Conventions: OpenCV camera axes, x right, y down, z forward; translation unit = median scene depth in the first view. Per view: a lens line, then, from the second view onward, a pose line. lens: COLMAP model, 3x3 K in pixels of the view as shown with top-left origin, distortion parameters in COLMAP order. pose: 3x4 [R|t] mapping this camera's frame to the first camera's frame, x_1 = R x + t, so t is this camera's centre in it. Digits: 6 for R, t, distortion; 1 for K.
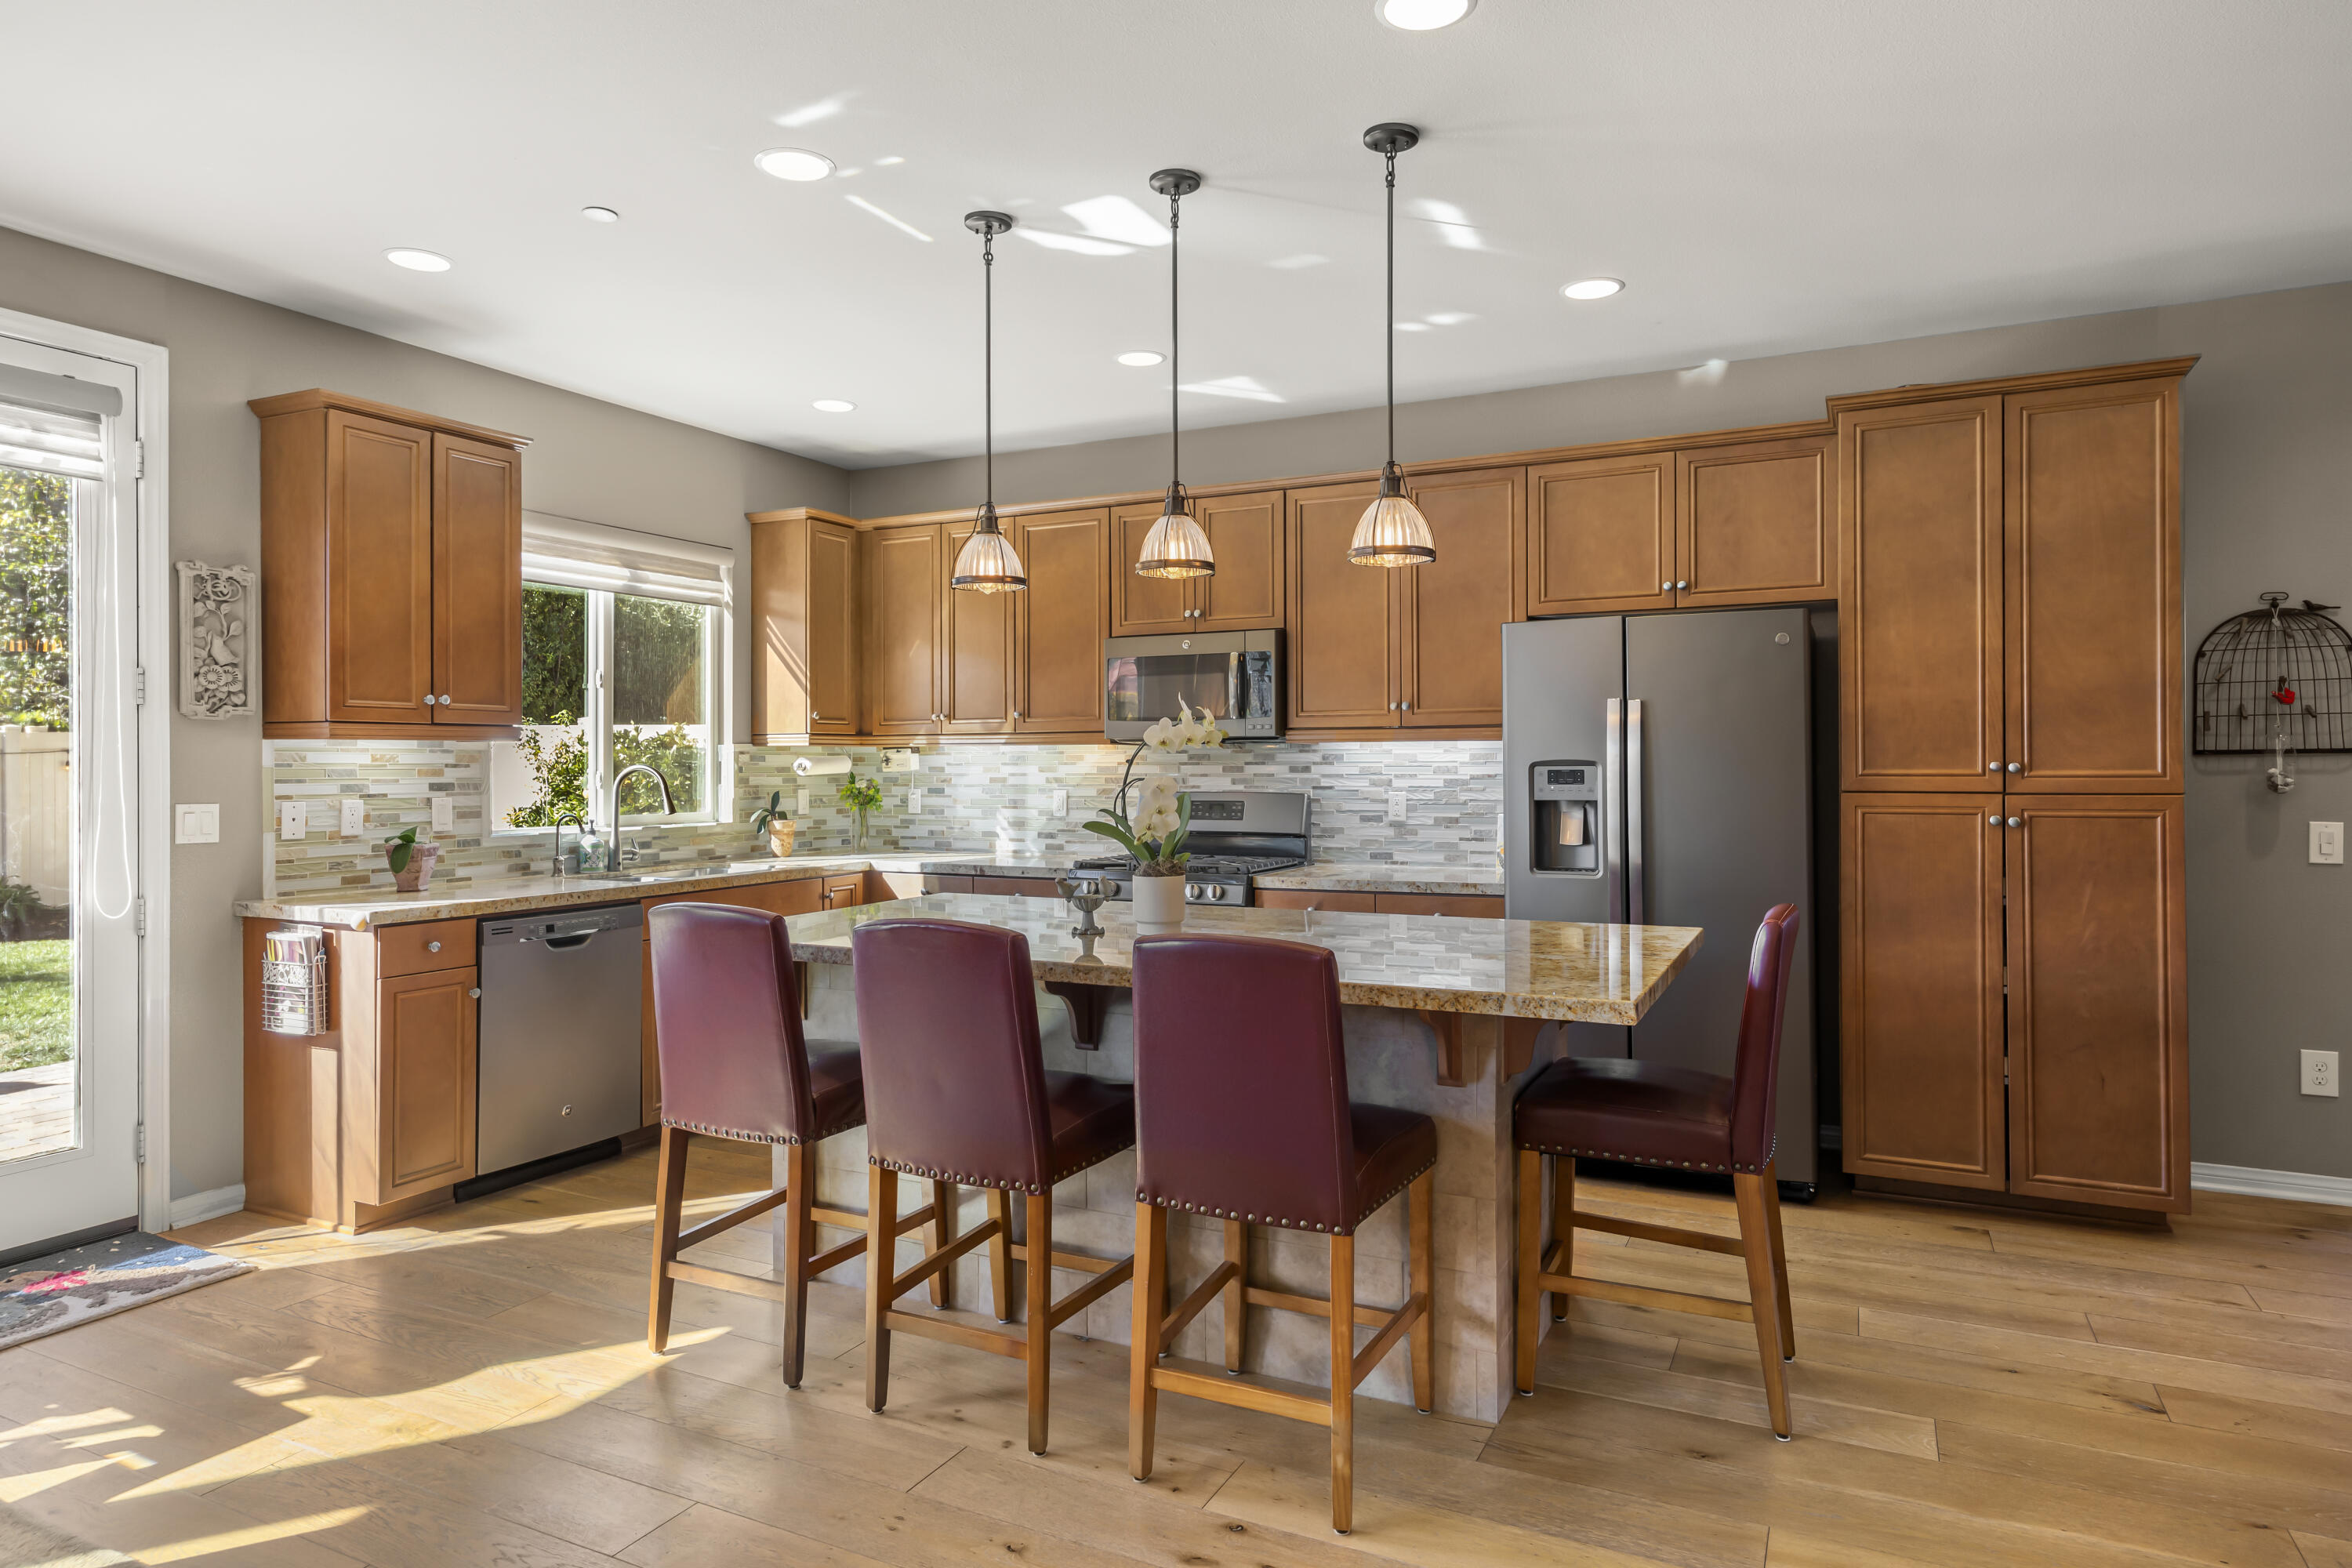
lens RADIAL K [[1379.6, 0, 1175.5], [0, 1379.6, 762.5], [0, 0, 1]] dist [0.003632, 0.002116]
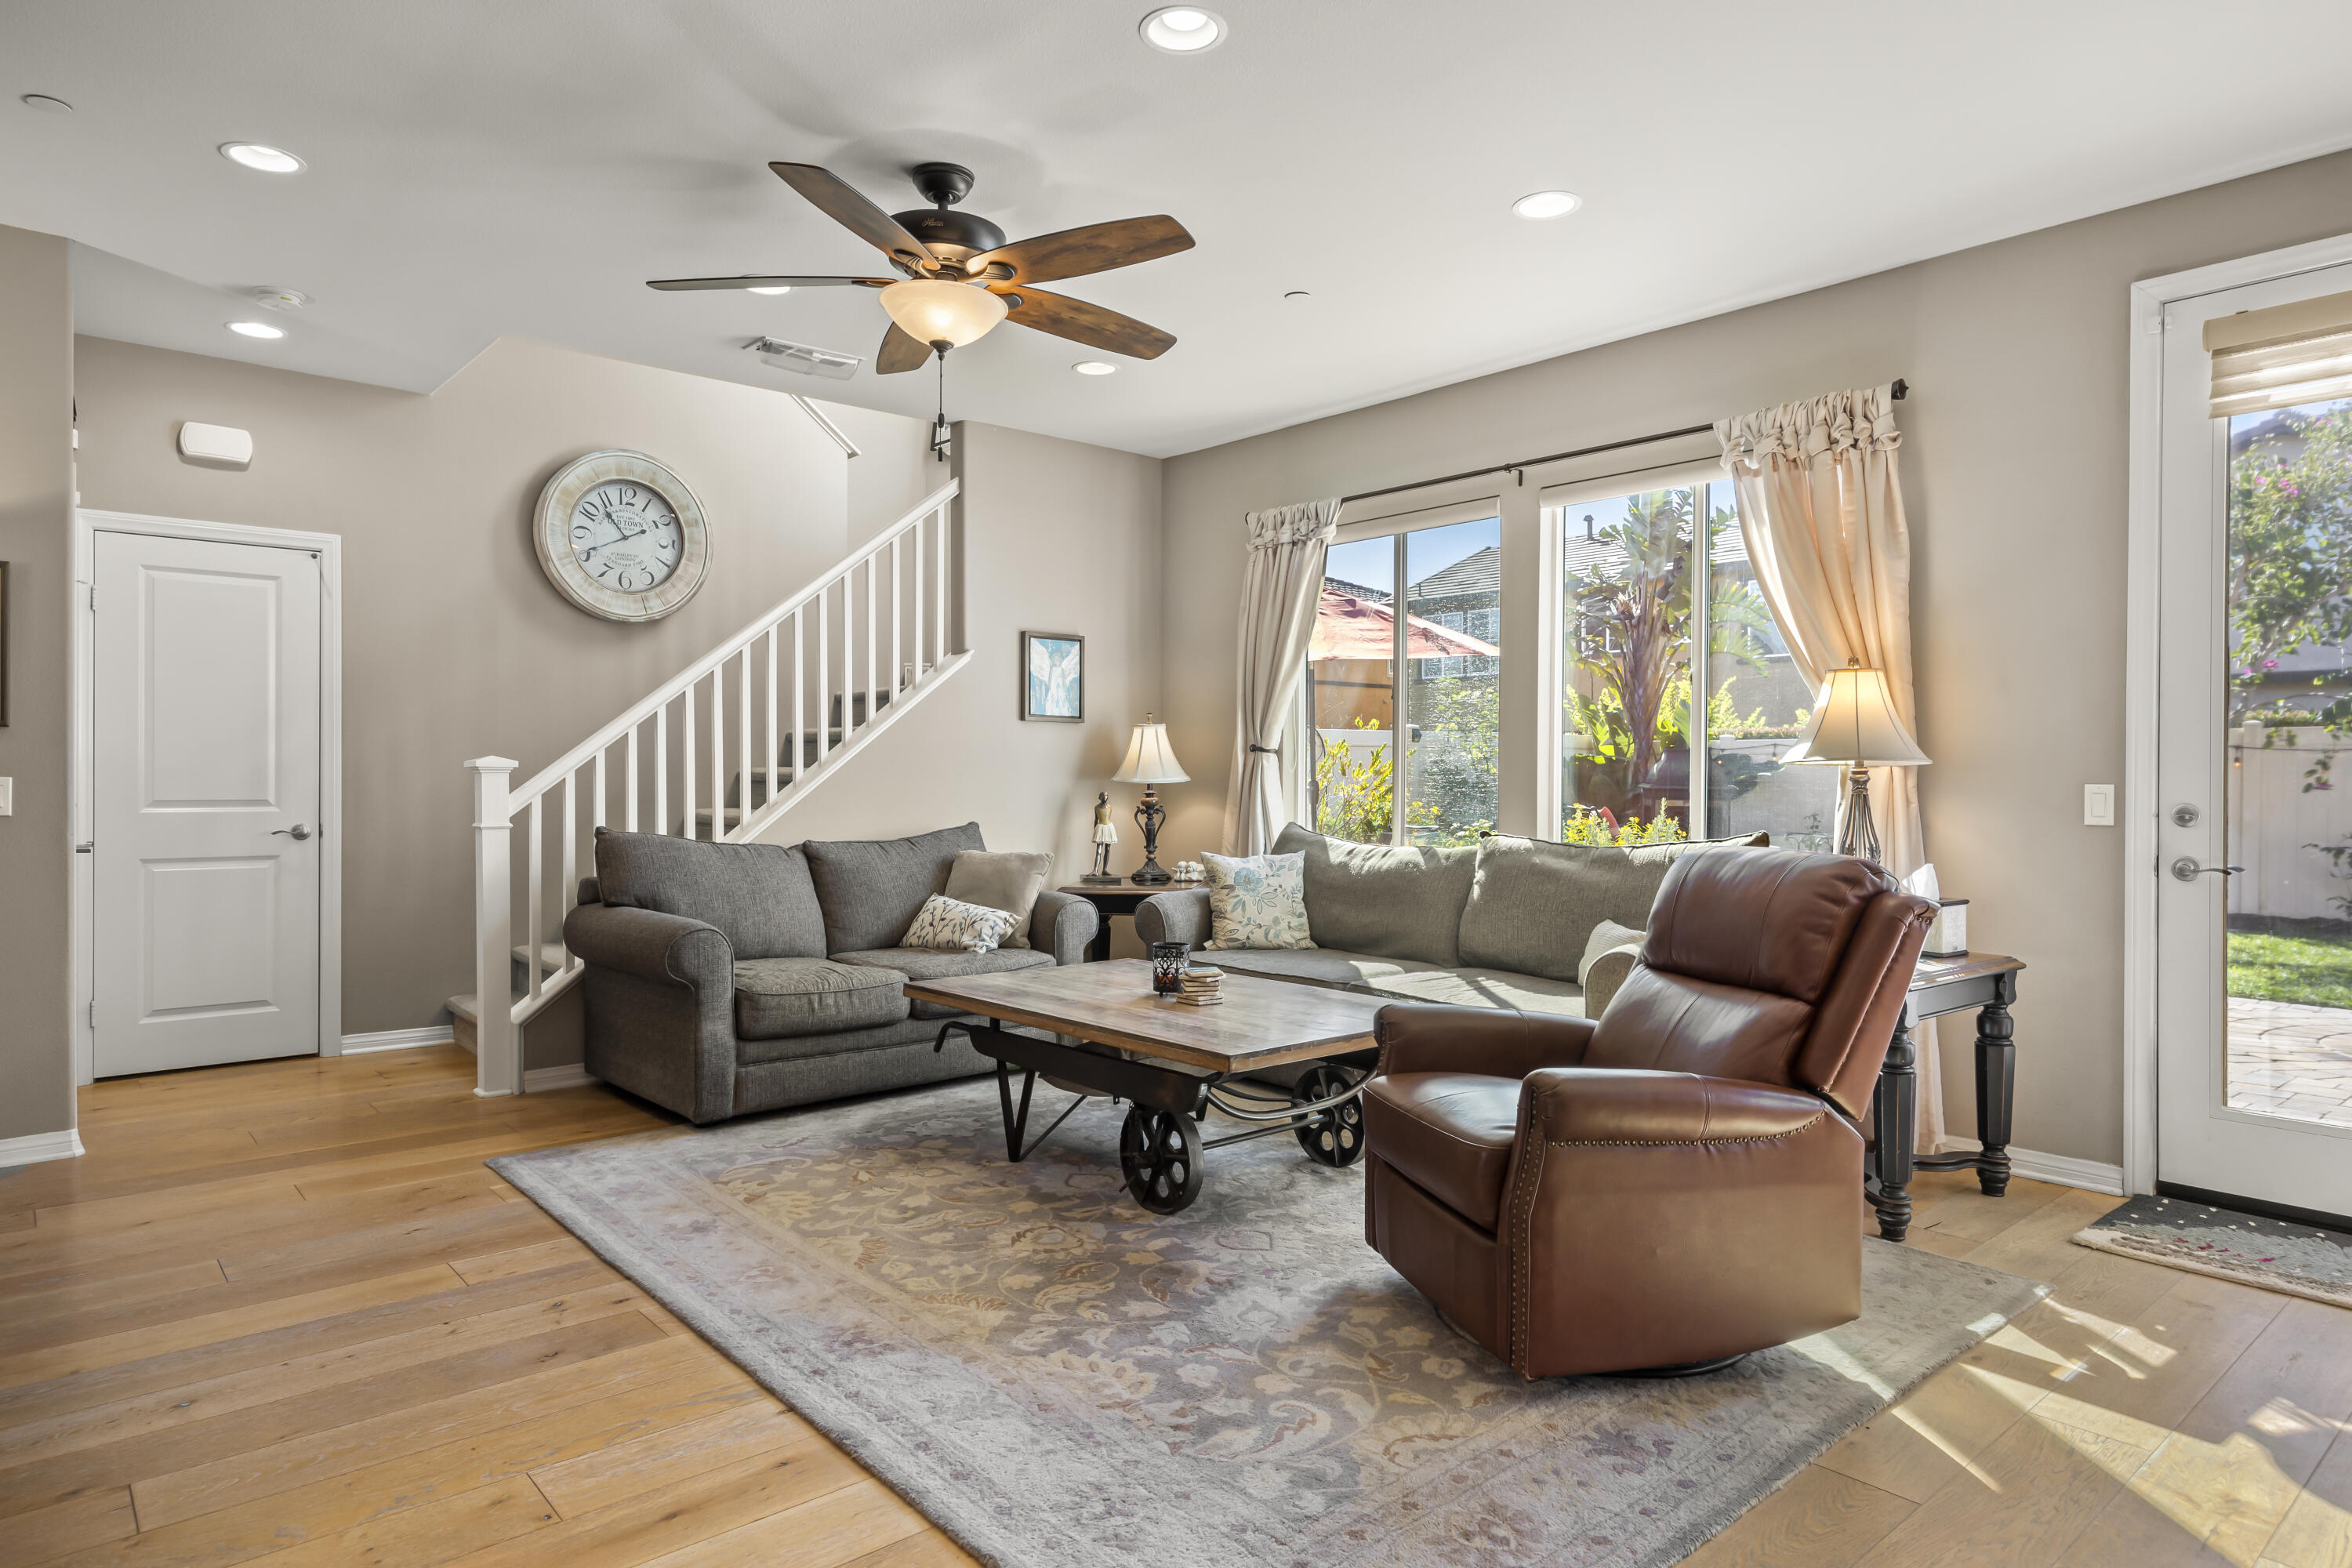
lens RADIAL K [[1376.1, 0, 1176.1], [0, 1376.1, 777.3], [0, 0, 1]] dist [0.010808, 0.000991]
pose [[-0.380886, 0.003860, -0.924614, 0.252324], [-0.001922, 0.999986, 0.004966, 0.034753], [0.924620, 0.003669, -0.380873, 0.443047]]
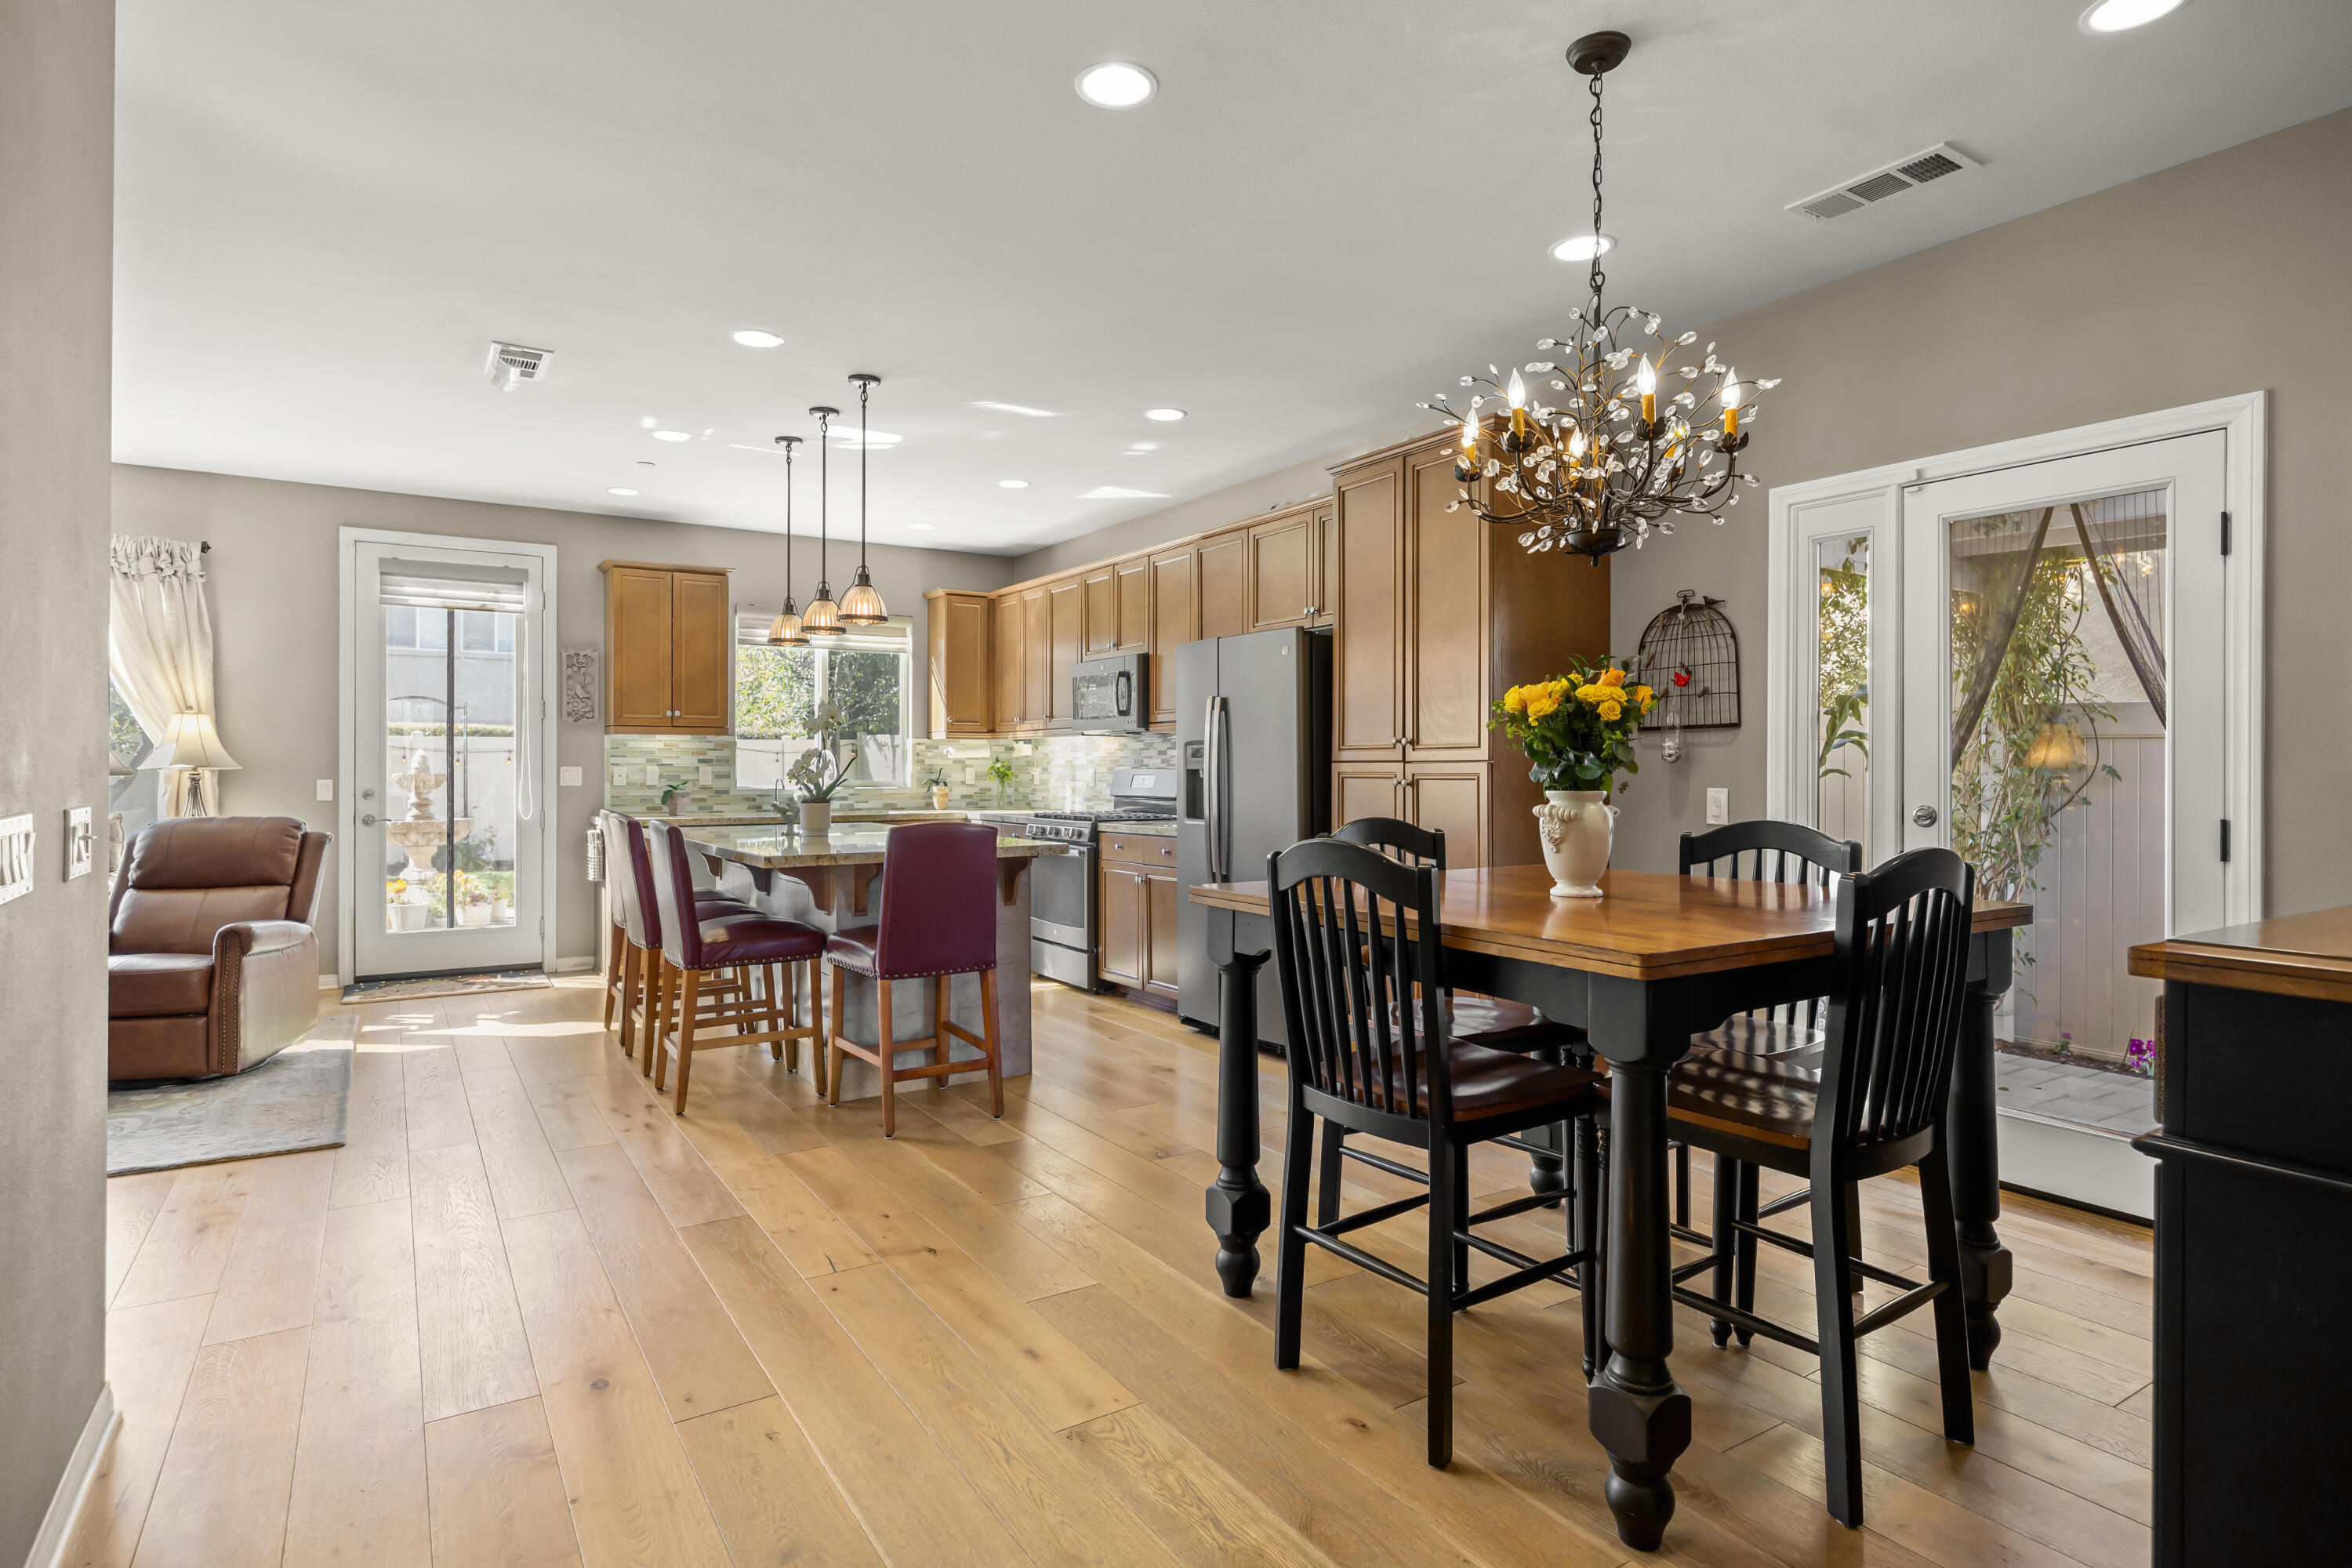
lens RADIAL K [[1222.7, 0, 1170.7], [0, 1222.7, 770.1], [0, 0, 1]] dist [-0.001383, -0.000327]
pose [[0.861990, 0.004361, -0.506906, 0.848175], [-0.003235, 0.999990, 0.003103, 0.023366], [0.506915, -0.001035, 0.861996, -0.092979]]
